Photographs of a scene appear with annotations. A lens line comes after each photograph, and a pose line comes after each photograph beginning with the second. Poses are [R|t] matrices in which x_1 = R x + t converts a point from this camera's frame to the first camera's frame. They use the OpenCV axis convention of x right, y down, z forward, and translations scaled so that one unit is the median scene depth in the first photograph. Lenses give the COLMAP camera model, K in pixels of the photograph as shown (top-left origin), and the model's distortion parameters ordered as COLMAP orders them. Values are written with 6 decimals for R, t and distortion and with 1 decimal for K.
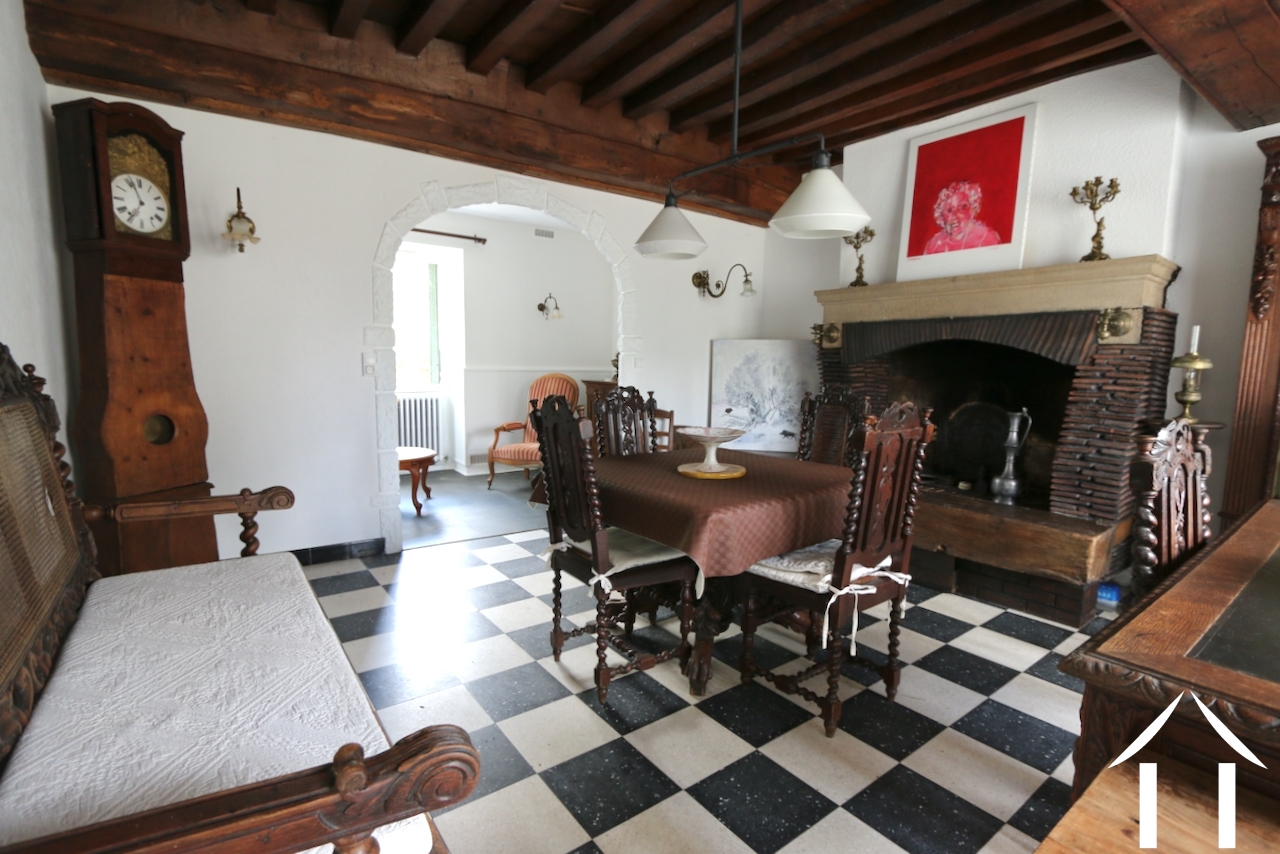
lens RADIAL K [[588.0, 0, 640.0], [0, 588.0, 427.0], [0, 0, 1]] dist [0.000140, -0.000036]
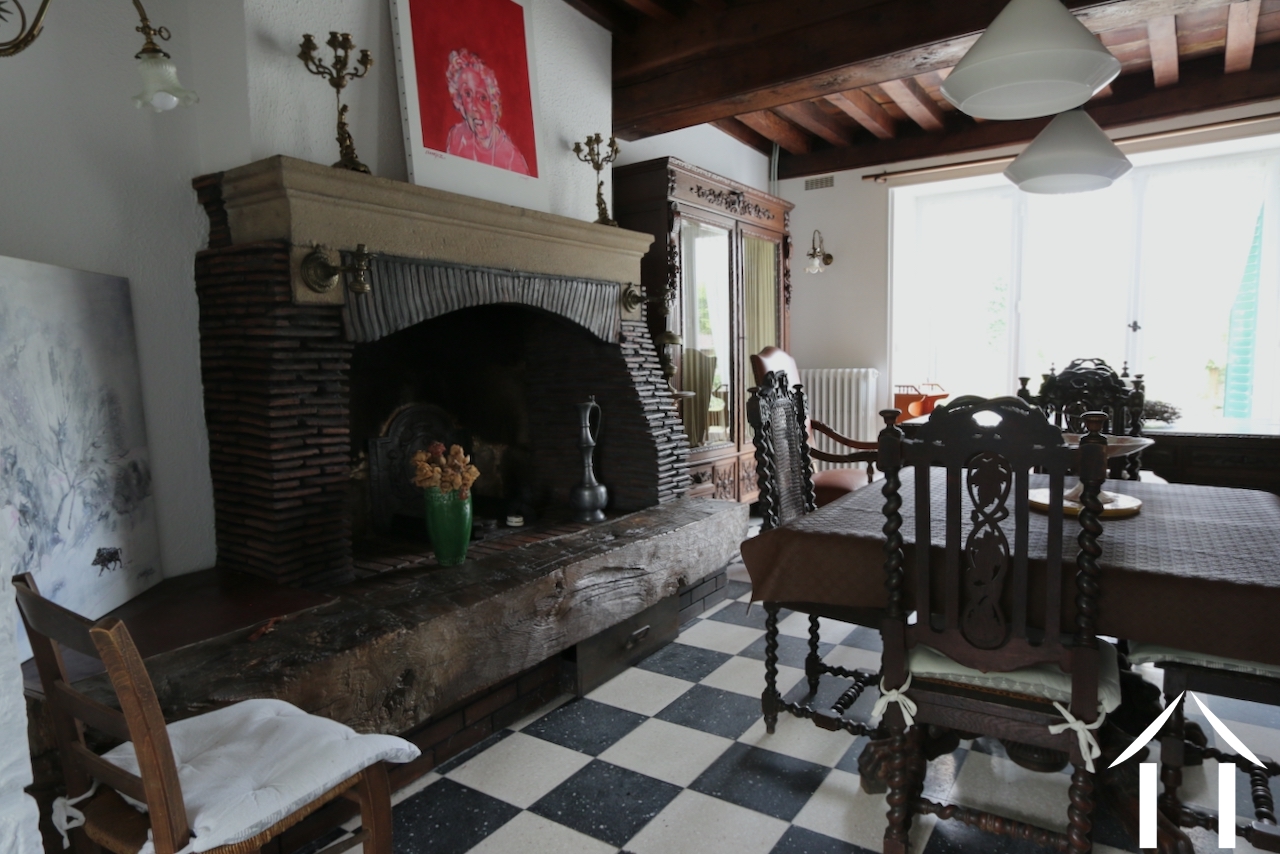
lens RADIAL K [[771.9, 0, 640.0], [0, 771.9, 427.0], [0, 0, 1]] dist [-0.002234, -0.000224]
pose [[-0.326802, -0.096545, 0.940149, -0.313637], [0.110276, 0.984078, 0.139389, -0.112306], [-0.938637, 0.149228, -0.310952, 1.091233]]
